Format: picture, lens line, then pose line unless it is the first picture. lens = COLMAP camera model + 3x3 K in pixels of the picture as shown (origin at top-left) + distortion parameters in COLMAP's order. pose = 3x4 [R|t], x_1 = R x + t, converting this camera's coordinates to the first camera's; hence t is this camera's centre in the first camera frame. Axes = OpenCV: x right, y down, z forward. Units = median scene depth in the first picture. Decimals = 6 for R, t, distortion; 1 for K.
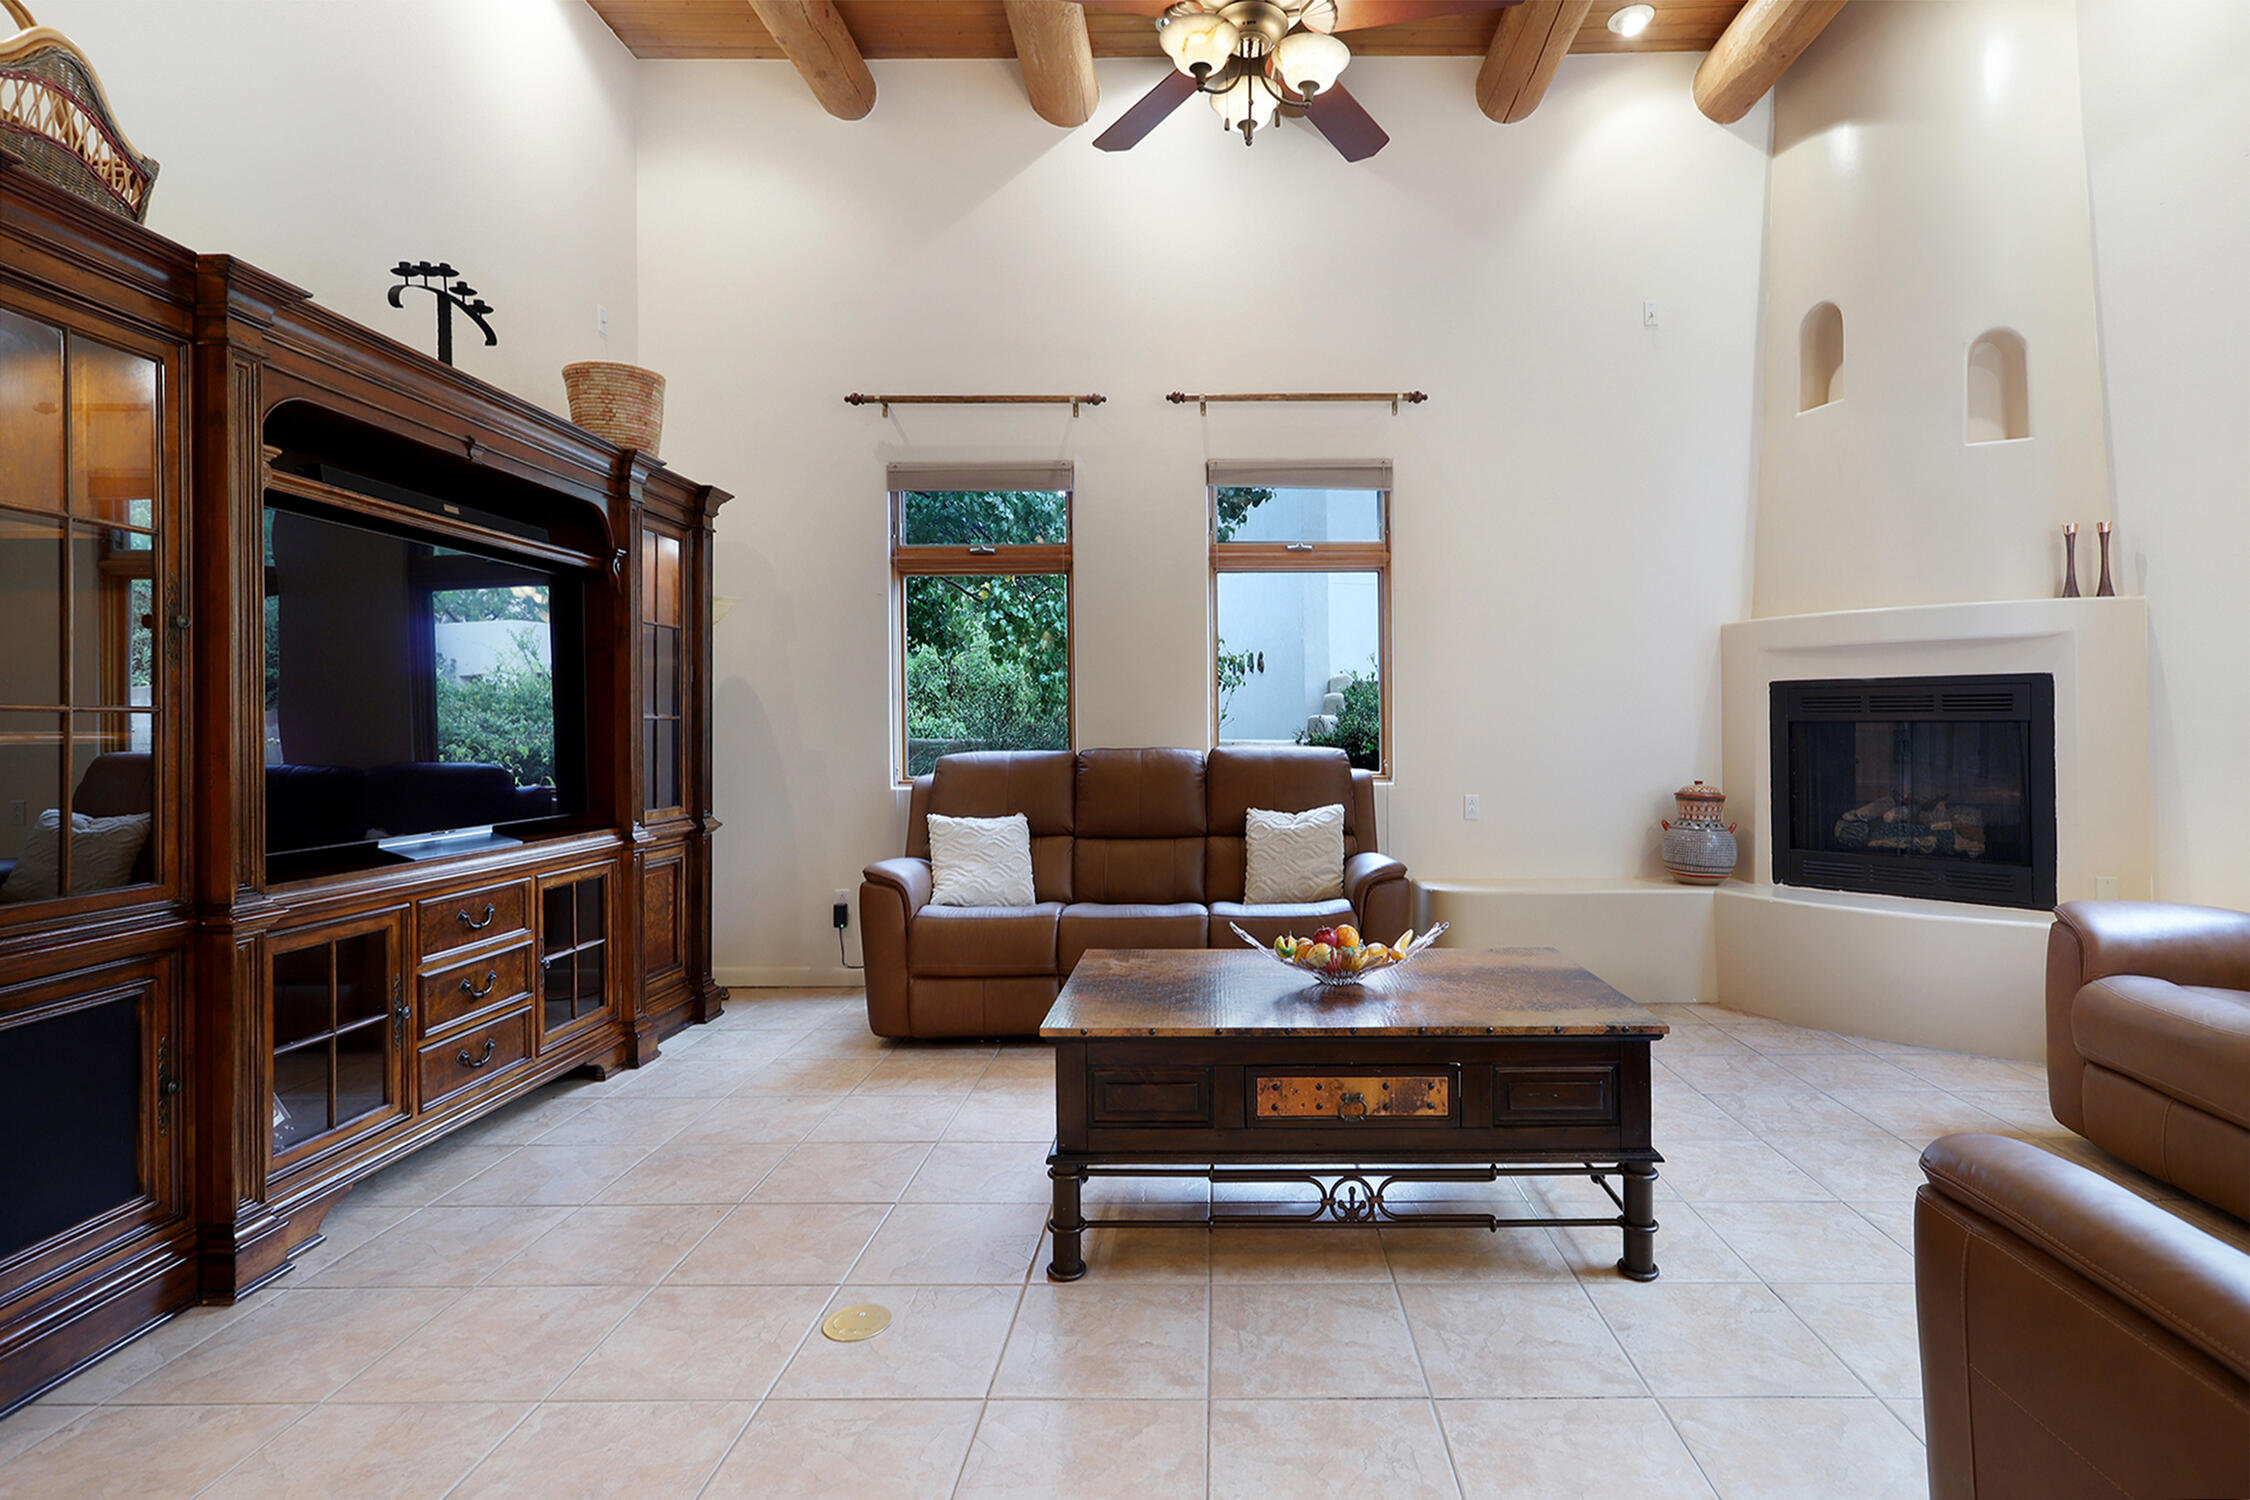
lens RADIAL K [[1126.9, 0, 1129.8], [0, 1126.9, 727.0], [0, 0, 1]] dist [0.001956, 0.000449]
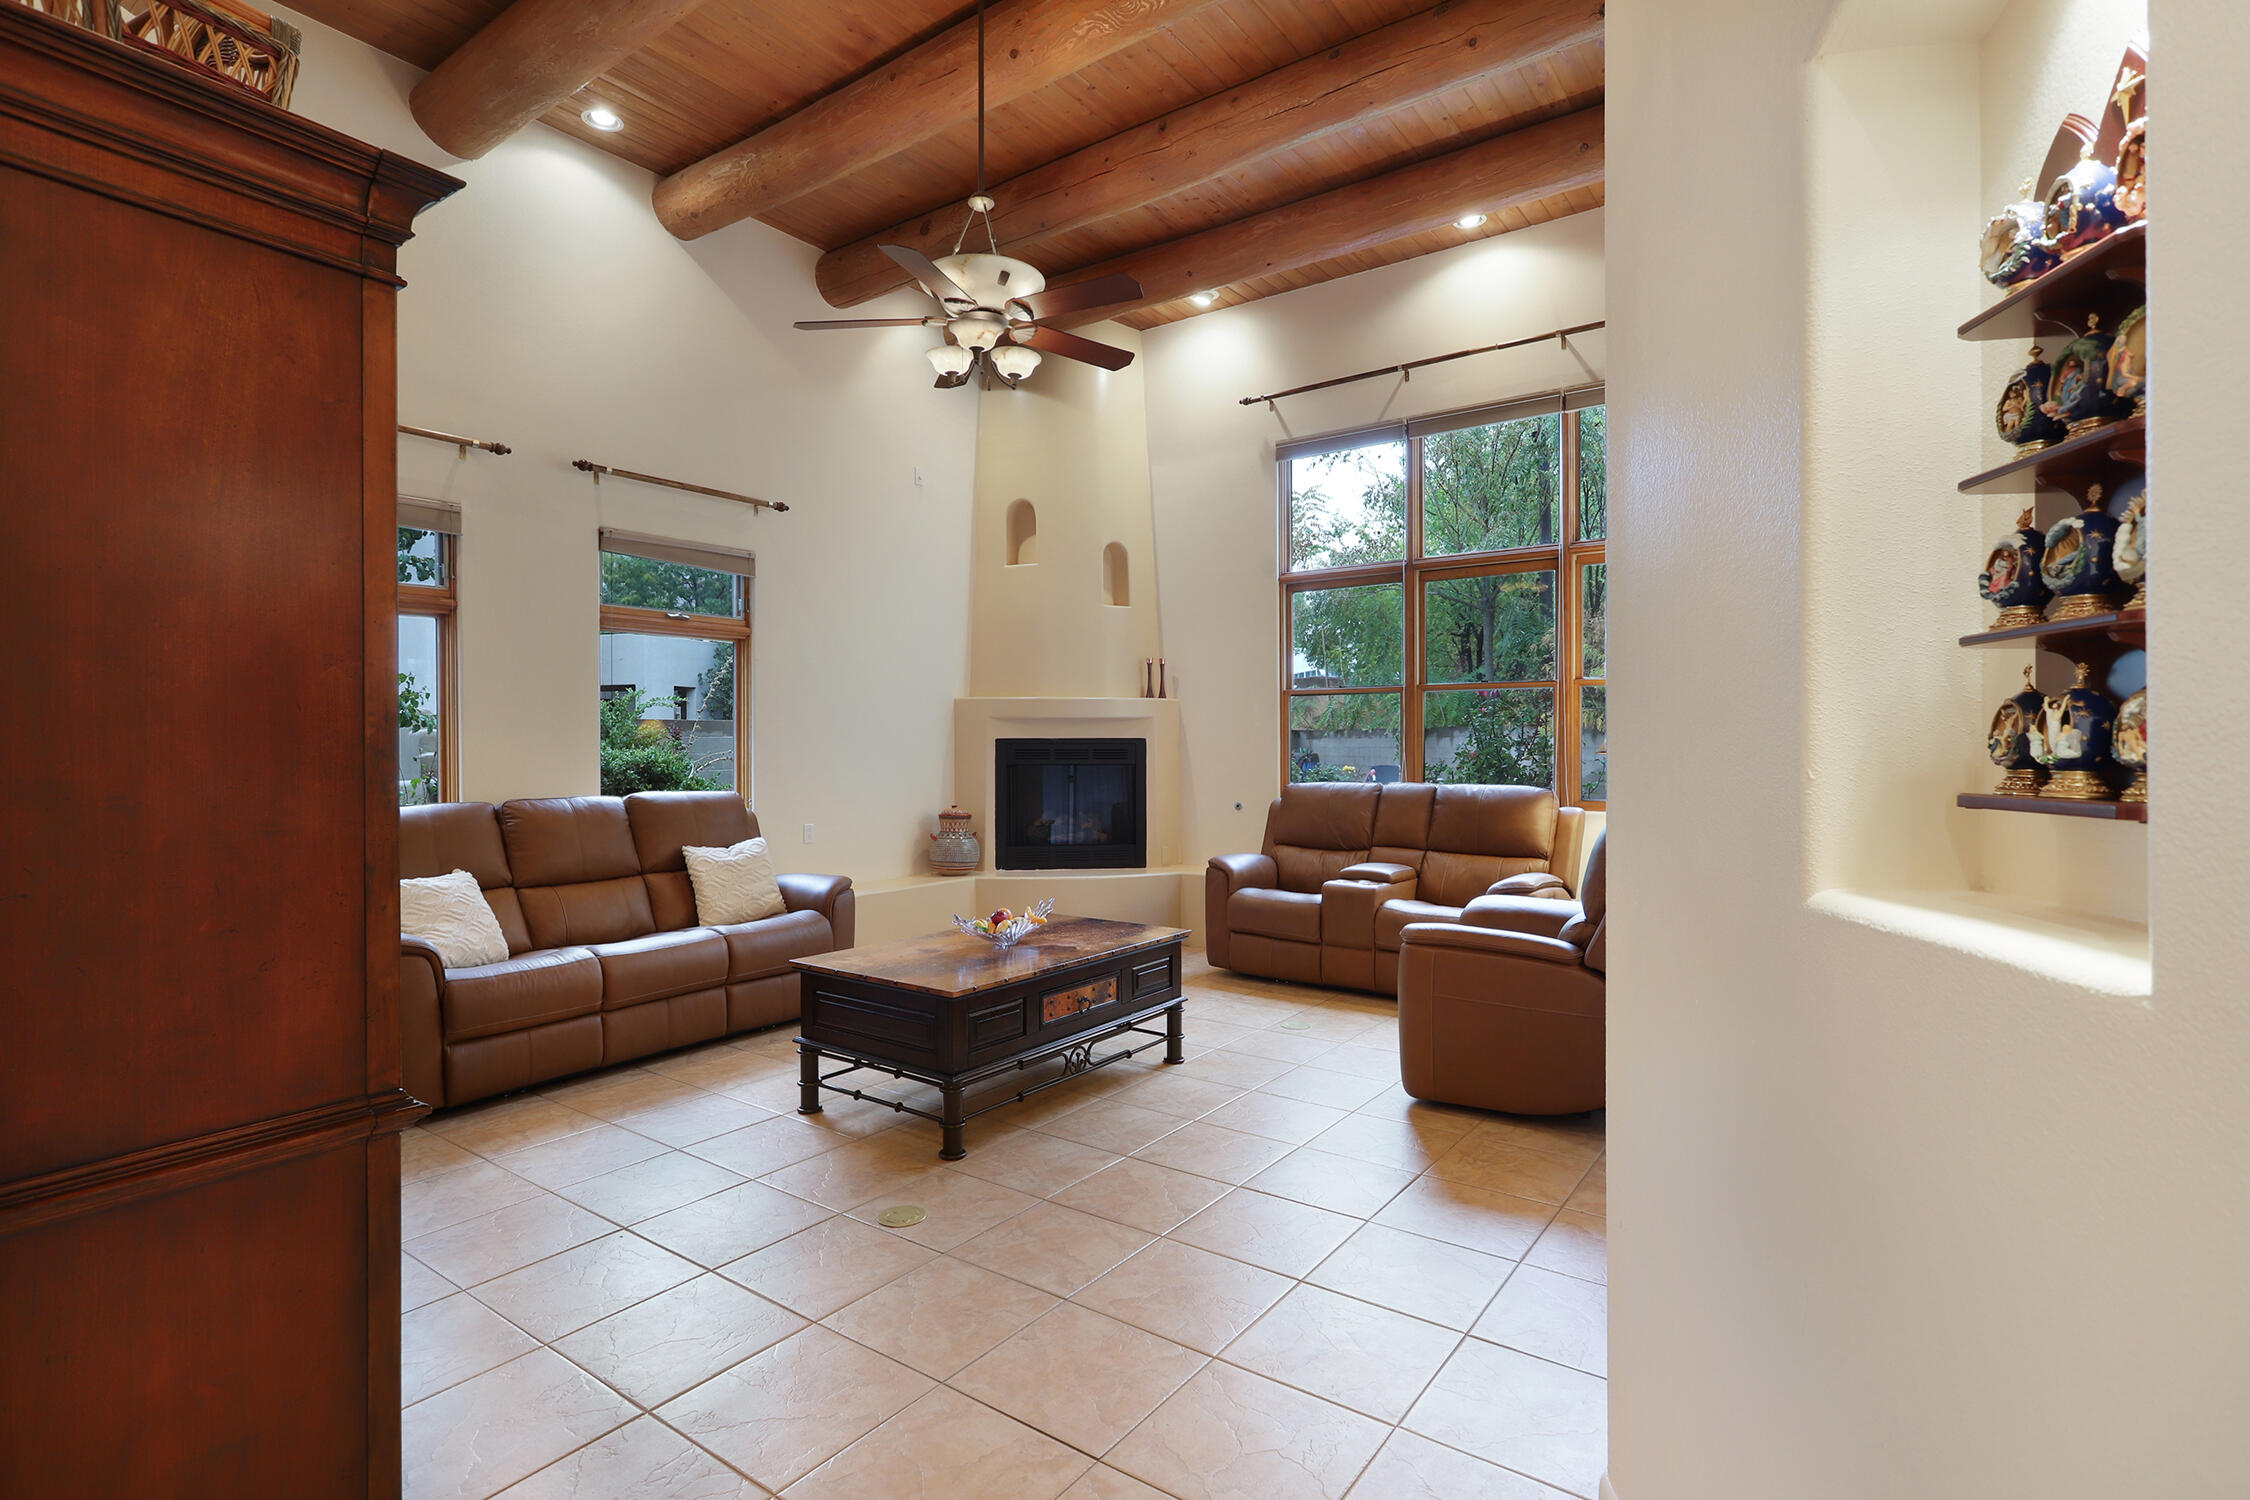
lens RADIAL K [[1071.6, 0, 1125.0], [0, 1071.6, 750.0], [0, 0, 1]] dist [-0.002766, -0.000126]
pose [[0.586872, -0.000830, 0.809679, -0.599794], [0.005026, 0.999984, -0.002618, -0.023540], [-0.809664, 0.005606, 0.586867, -0.003347]]
